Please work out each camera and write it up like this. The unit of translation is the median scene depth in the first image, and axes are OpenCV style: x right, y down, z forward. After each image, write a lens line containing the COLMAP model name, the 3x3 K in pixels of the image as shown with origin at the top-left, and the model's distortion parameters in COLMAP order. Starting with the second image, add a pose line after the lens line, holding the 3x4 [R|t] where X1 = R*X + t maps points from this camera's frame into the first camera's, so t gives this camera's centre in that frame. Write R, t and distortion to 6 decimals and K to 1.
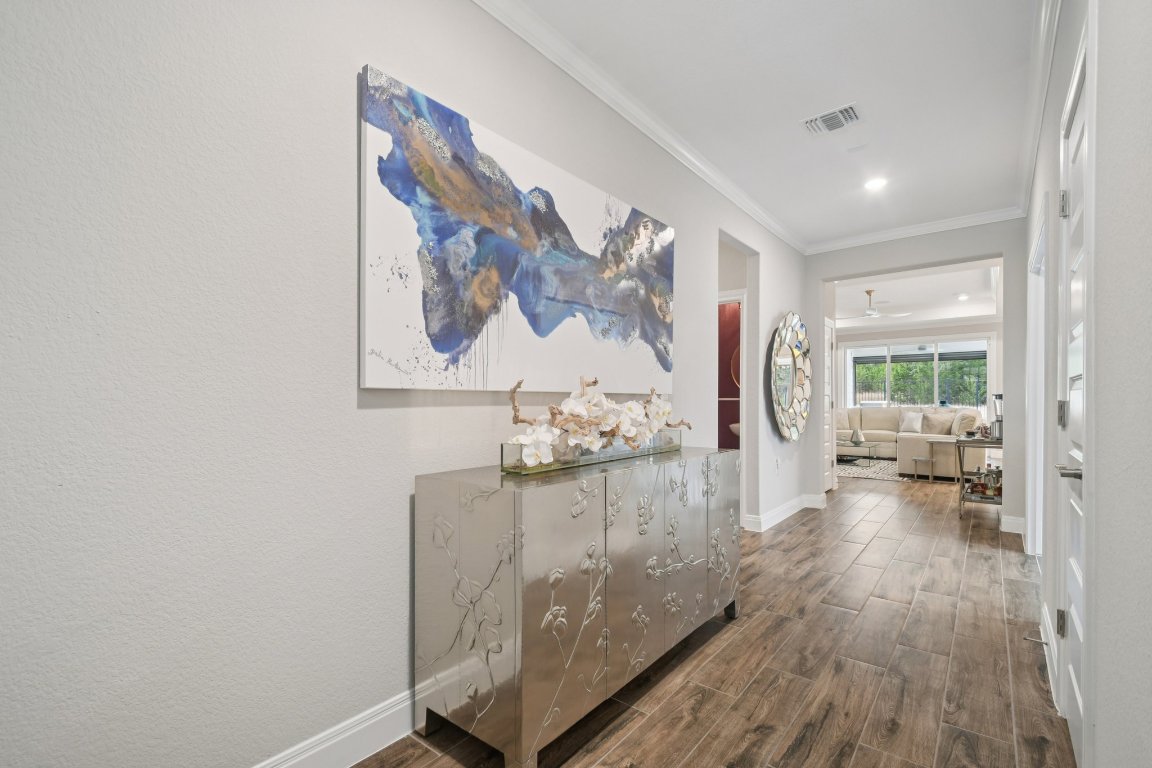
lens RADIAL K [[513.9, 0, 578.1], [0, 513.9, 403.8], [0, 0, 1]] dist [0.002266, -0.009879]
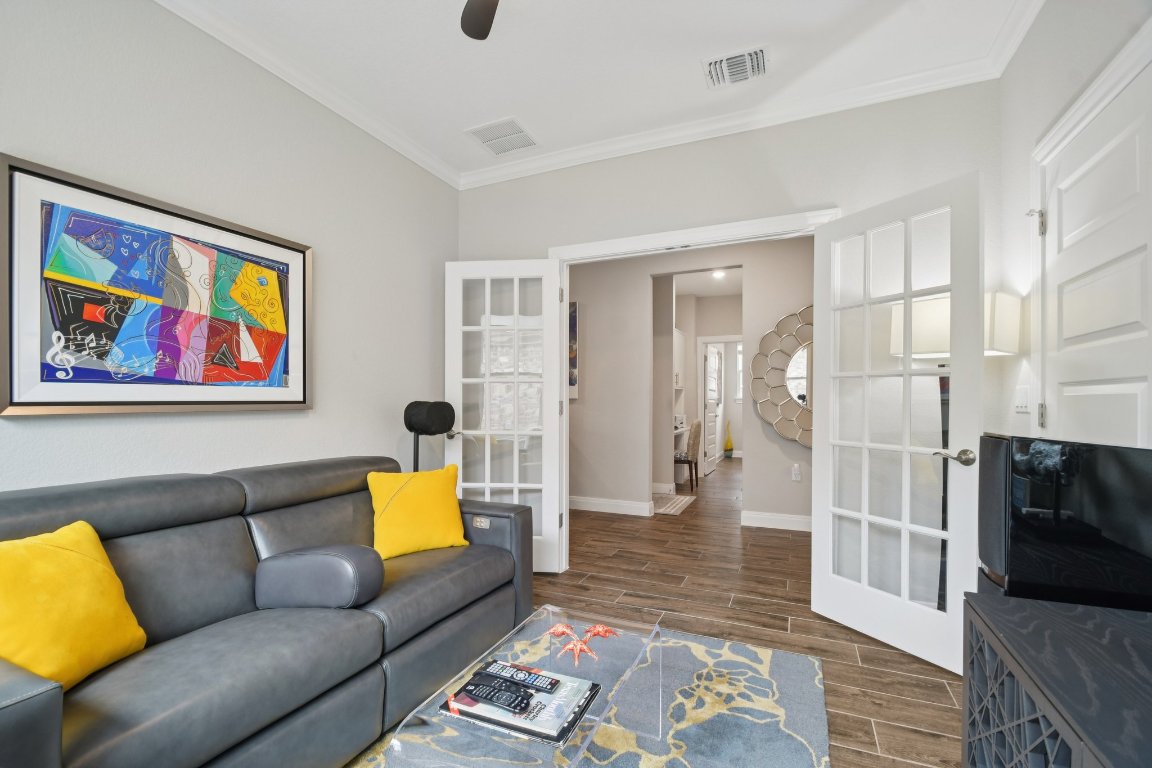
lens RADIAL K [[513.9, 0, 578.1], [0, 513.9, 403.8], [0, 0, 1]] dist [0.002266, -0.009879]
pose [[0.257776, -0.002399, -0.966202, 1.851265], [-0.001167, 0.999995, -0.002794, 0.002772], [0.966204, 0.001848, 0.257772, 0.563191]]
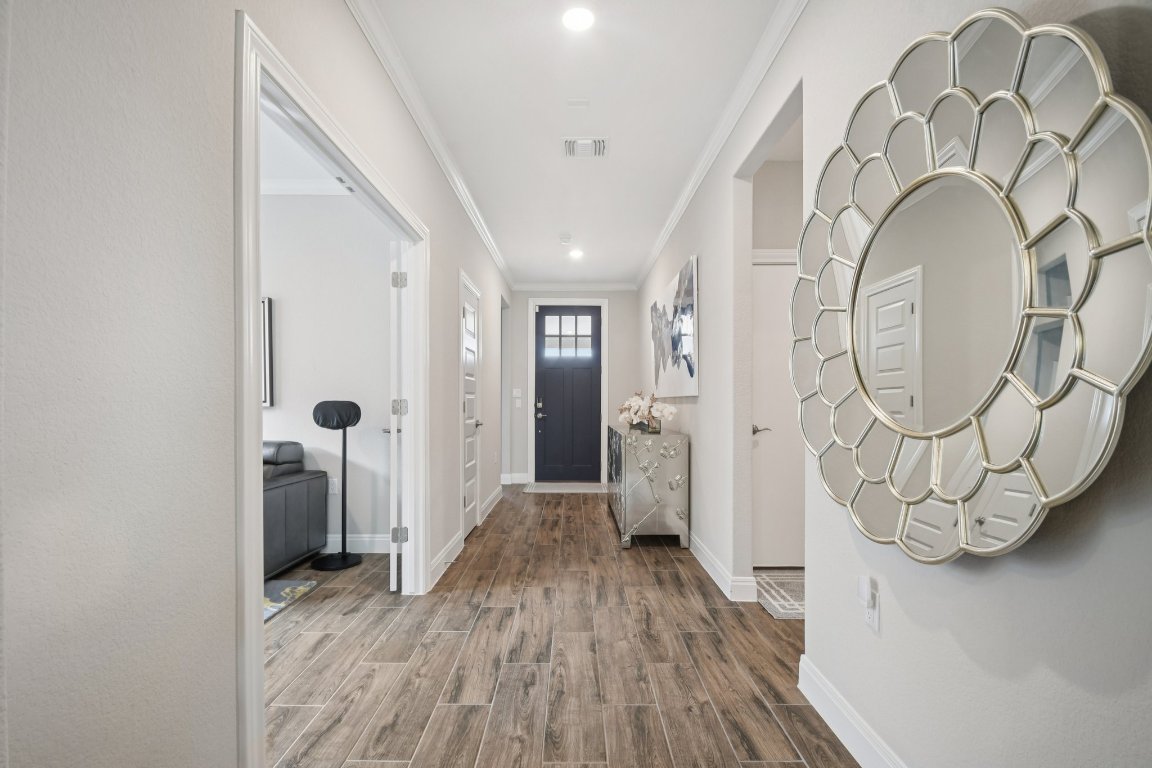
lens RADIAL K [[513.9, 0, 578.1], [0, 513.9, 403.8], [0, 0, 1]] dist [0.002266, -0.009879]
pose [[-0.775677, -0.005304, -0.631107, 1.143755], [-0.009750, 0.999946, 0.003579, -0.004847], [0.631054, 0.008929, -0.775687, 1.753637]]
